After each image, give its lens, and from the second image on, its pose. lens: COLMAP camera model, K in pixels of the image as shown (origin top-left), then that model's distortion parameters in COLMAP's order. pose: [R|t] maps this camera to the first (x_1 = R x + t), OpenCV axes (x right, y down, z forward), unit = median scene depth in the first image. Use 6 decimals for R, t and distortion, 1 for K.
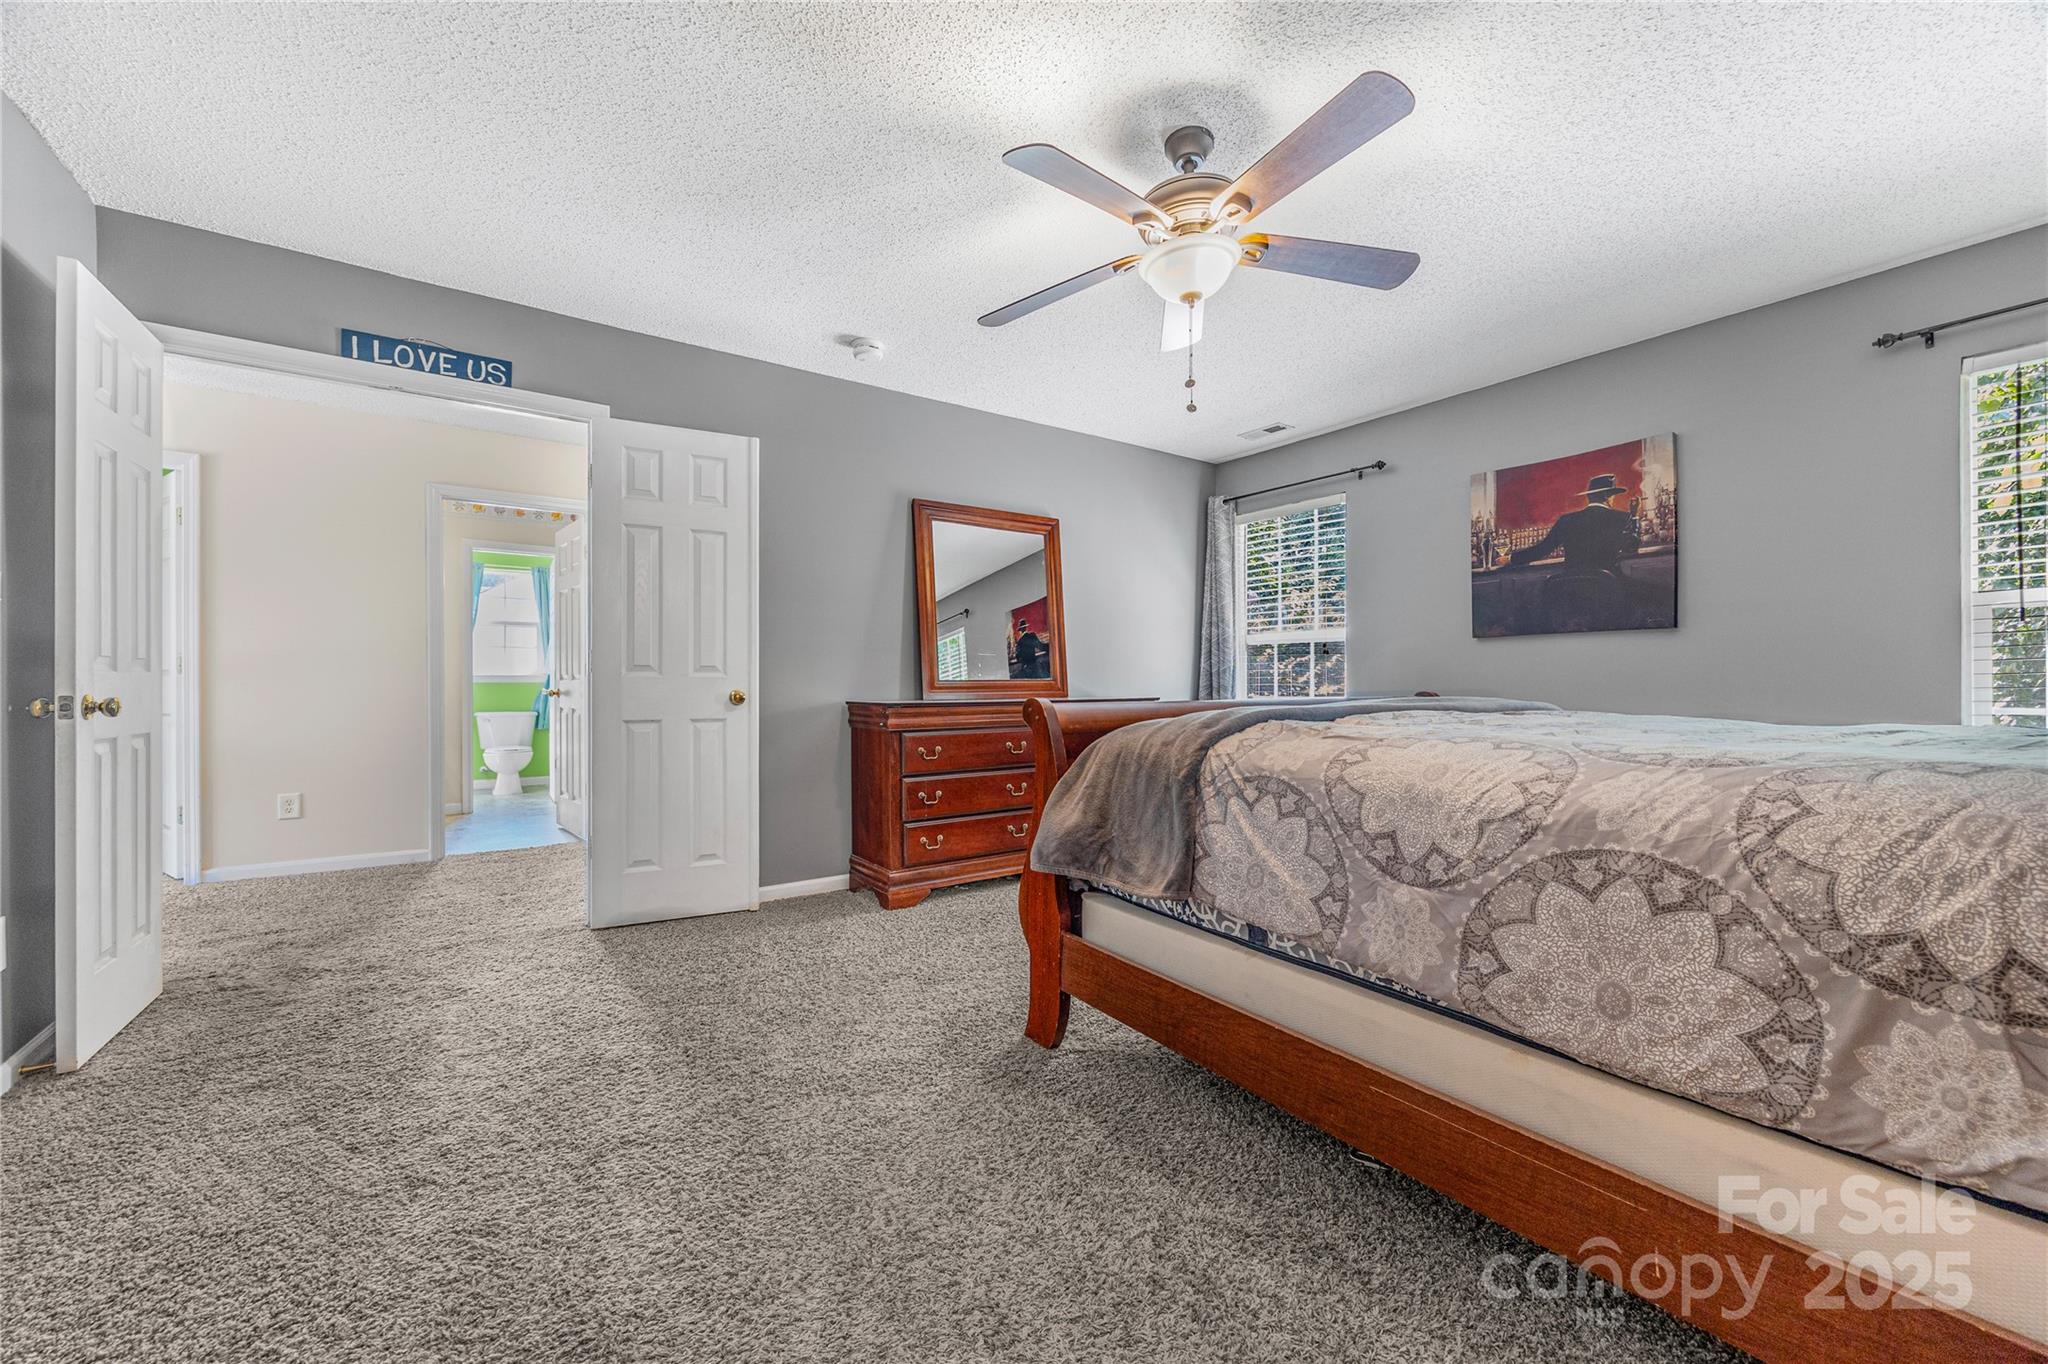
lens RADIAL K [[801.1, 0, 1022.9], [0, 801.1, 680.3], [0, 0, 1]] dist [0.020711, -0.001061]
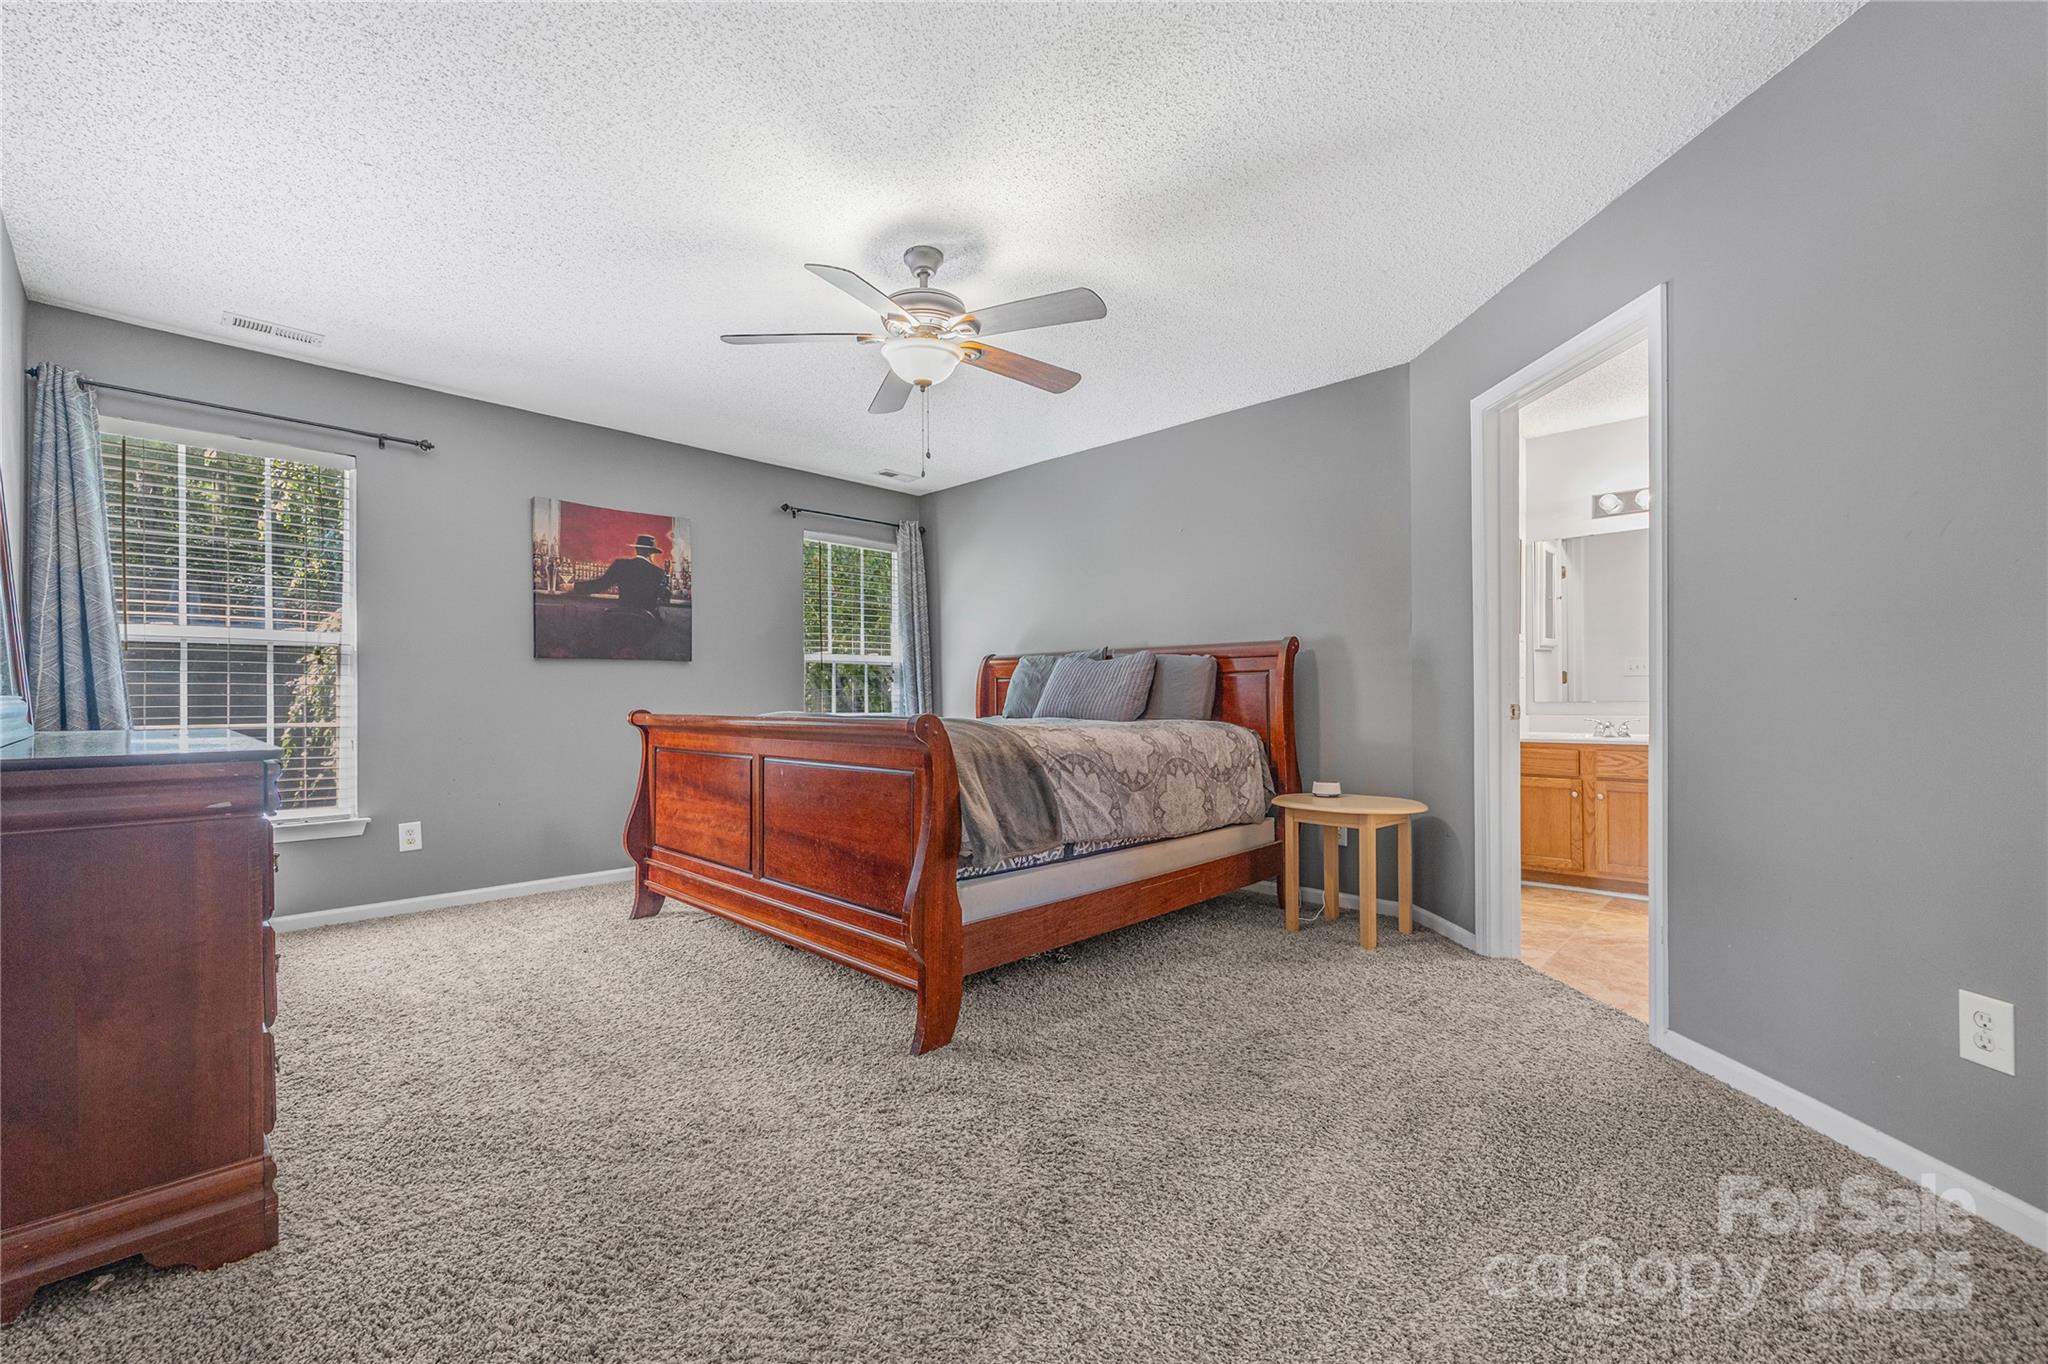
lens RADIAL K [[801.1, 0, 1025.9], [0, 801.1, 693.4], [0, 0, 1]] dist [0.020711, -0.001061]
pose [[-0.166808, 0.007317, 0.985962, -0.629732], [0.004149, 0.999969, -0.006719, 0.002031], [-0.985981, 0.002970, -0.166833, 0.653610]]
